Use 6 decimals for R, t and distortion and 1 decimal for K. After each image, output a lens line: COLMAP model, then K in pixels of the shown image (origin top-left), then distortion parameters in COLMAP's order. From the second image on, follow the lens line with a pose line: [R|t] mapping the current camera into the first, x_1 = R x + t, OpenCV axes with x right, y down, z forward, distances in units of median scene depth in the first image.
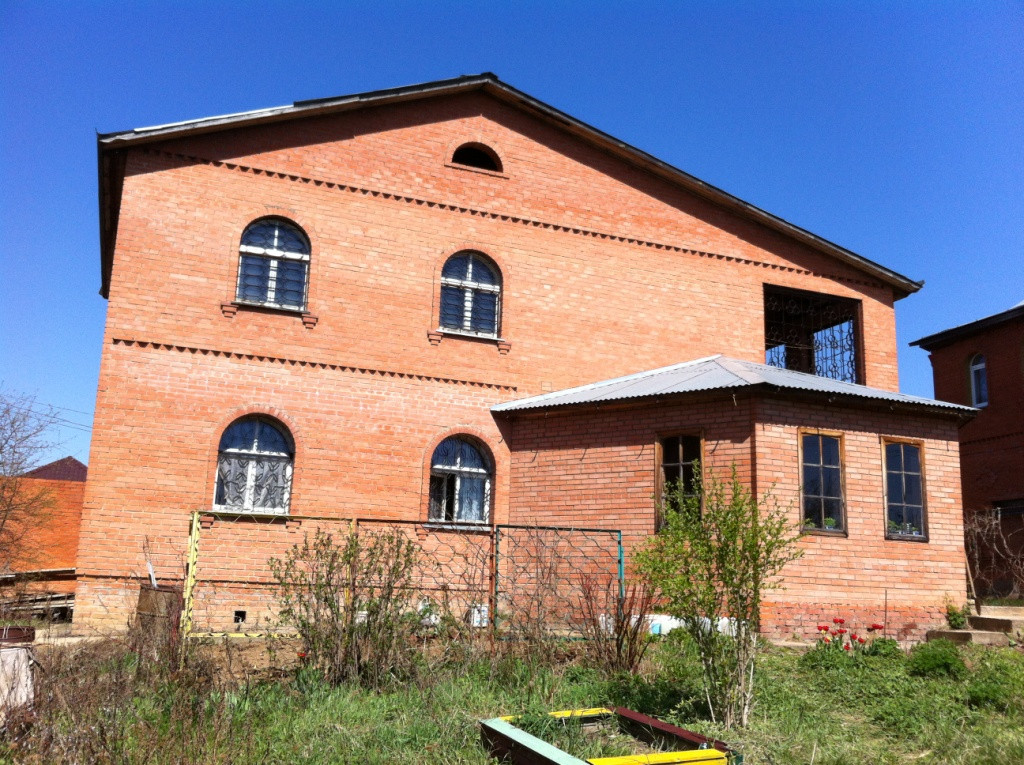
lens RADIAL K [[982.7, 0, 505.2], [0, 982.7, 379.3], [0, 0, 1]] dist [0.112003, -0.358882]
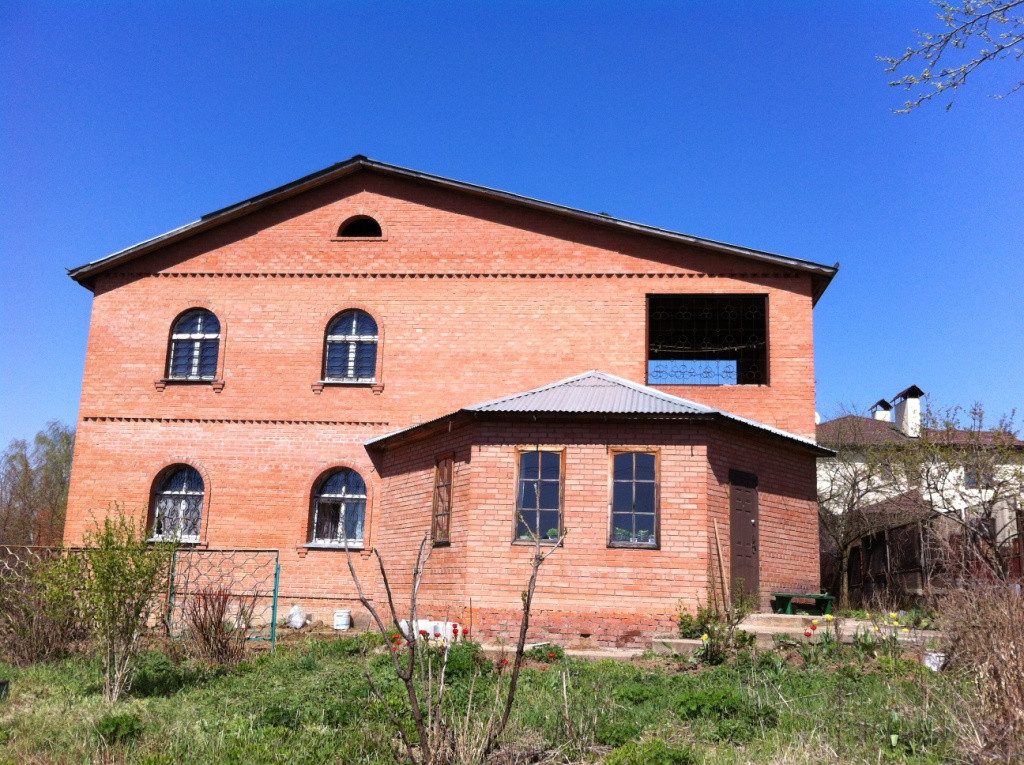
lens RADIAL K [[982.7, 0, 505.2], [0, 982.7, 379.3], [0, 0, 1]] dist [0.112003, -0.358882]
pose [[0.883606, -0.103510, -0.456646, 0.704285], [0.101414, 0.994416, -0.029173, 0.005848], [0.457116, -0.020533, 0.889170, 0.038151]]
